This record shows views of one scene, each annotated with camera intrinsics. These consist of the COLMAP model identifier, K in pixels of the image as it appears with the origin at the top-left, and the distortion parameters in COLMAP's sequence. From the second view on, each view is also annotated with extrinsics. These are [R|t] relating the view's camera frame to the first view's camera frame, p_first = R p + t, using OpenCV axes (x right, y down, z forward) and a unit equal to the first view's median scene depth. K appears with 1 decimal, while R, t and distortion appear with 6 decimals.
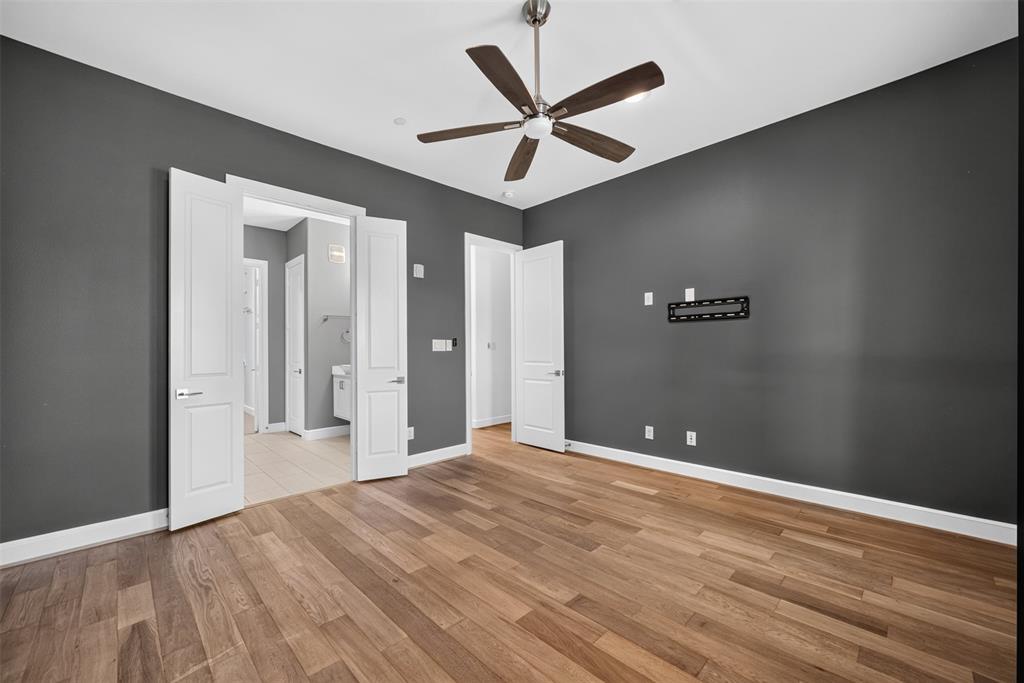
lens RADIAL K [[404.3, 0, 505.2], [0, 404.3, 343.9], [0, 0, 1]] dist [-0.002535, -0.000472]
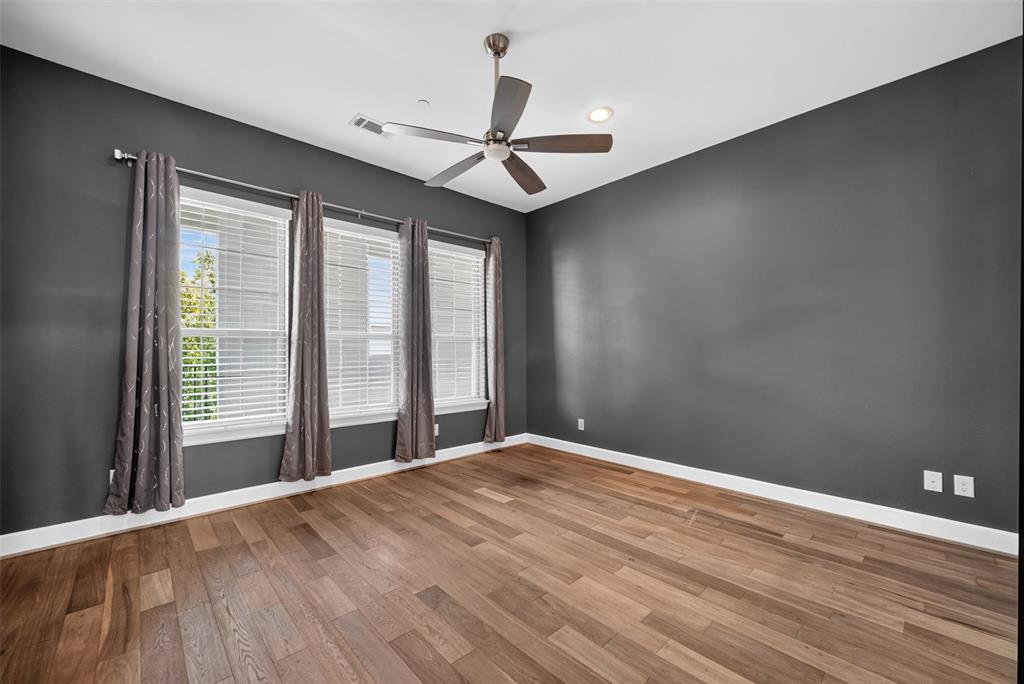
lens RADIAL K [[409.5, 0, 500.5], [0, 409.5, 342.8], [0, 0, 1]] dist [-0.002026, -0.000187]
pose [[-0.999089, 0.012966, 0.040646, 0.034104], [0.011526, 0.999305, -0.035456, 0.028916], [-0.041078, -0.034955, -0.998544, 2.233042]]
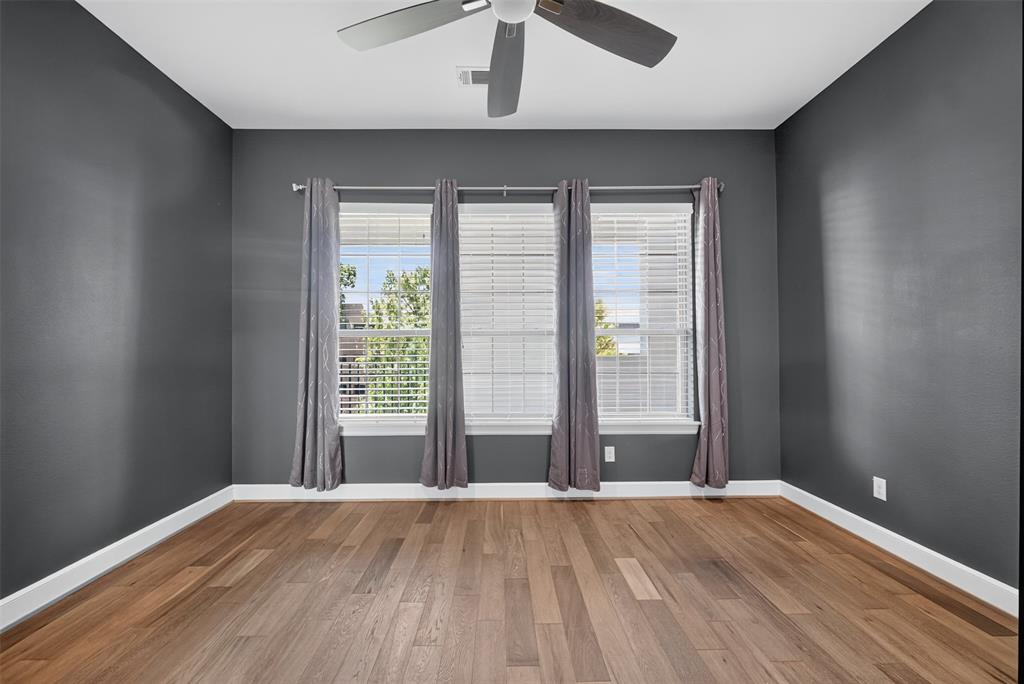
lens RADIAL K [[409.5, 0, 500.5], [0, 409.5, 342.8], [0, 0, 1]] dist [-0.002026, -0.000187]
pose [[-0.718416, 0.027197, 0.695082, -0.361369], [0.002154, 0.999318, -0.036875, 0.025280], [-0.695610, -0.024994, -0.717984, 1.552745]]
